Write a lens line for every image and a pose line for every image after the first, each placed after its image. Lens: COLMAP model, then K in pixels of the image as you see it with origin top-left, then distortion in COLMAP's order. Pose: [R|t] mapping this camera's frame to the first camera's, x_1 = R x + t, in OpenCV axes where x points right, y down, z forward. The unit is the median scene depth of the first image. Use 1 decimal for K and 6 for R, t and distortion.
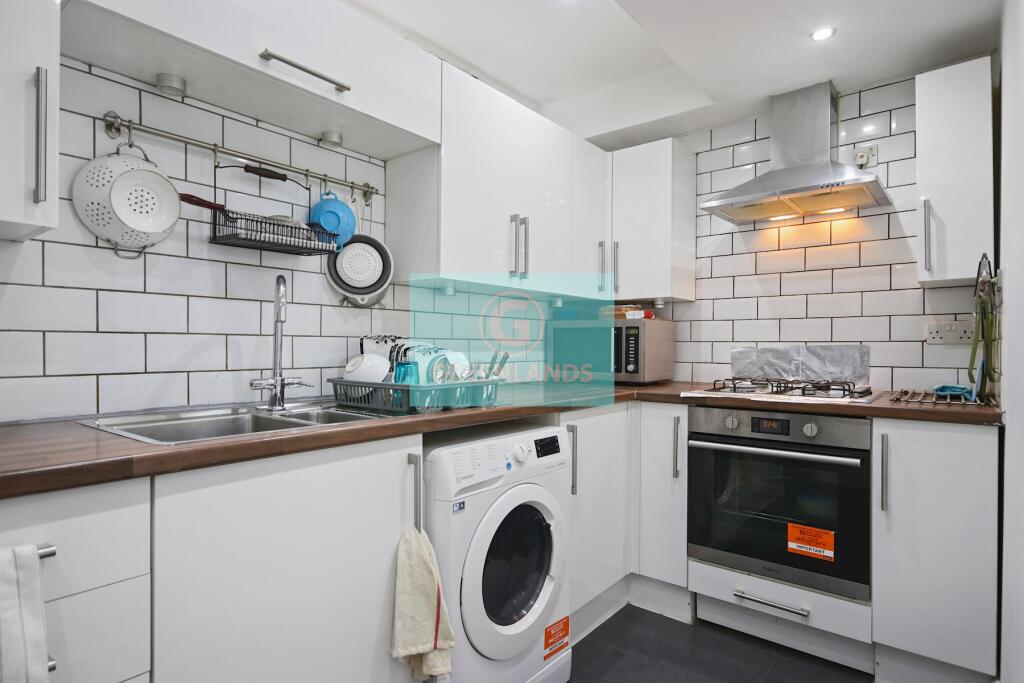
lens RADIAL K [[546.7, 0, 512.8], [0, 546.7, 348.6], [0, 0, 1]] dist [-0.000236, 0.000177]
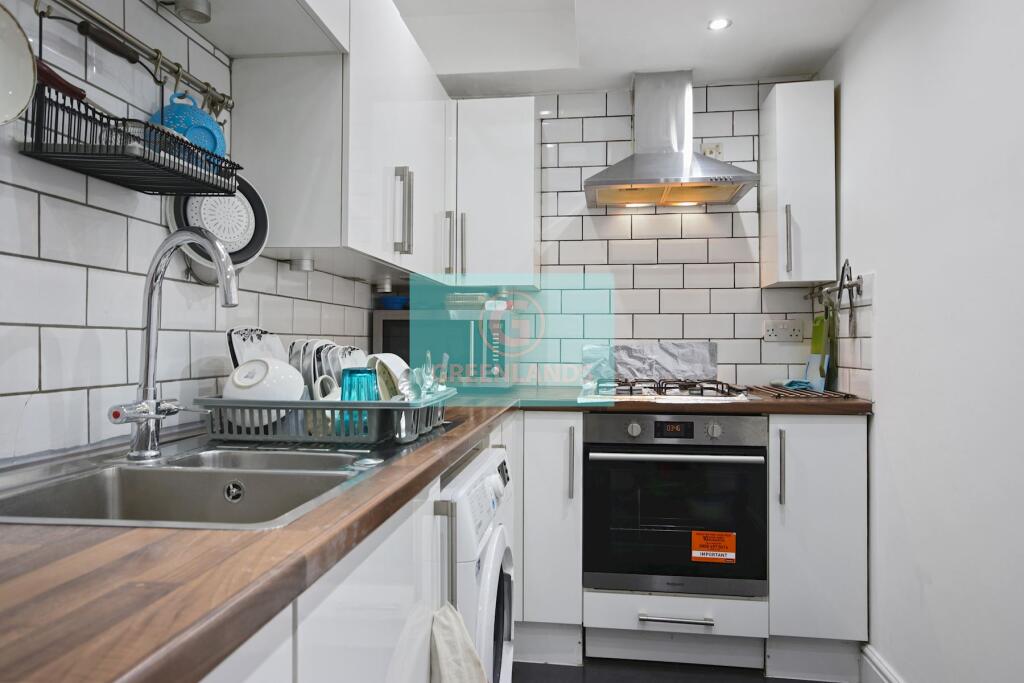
lens RADIAL K [[694.2, 0, 512.0], [0, 694.2, 341.5], [0, 0, 1]] dist [-0.002316, 0.000382]
pose [[0.854504, -0.000308, 0.519445, -0.380413], [0.003050, 0.999986, -0.004426, -0.004245], [-0.519436, 0.005367, 0.854493, 0.132475]]
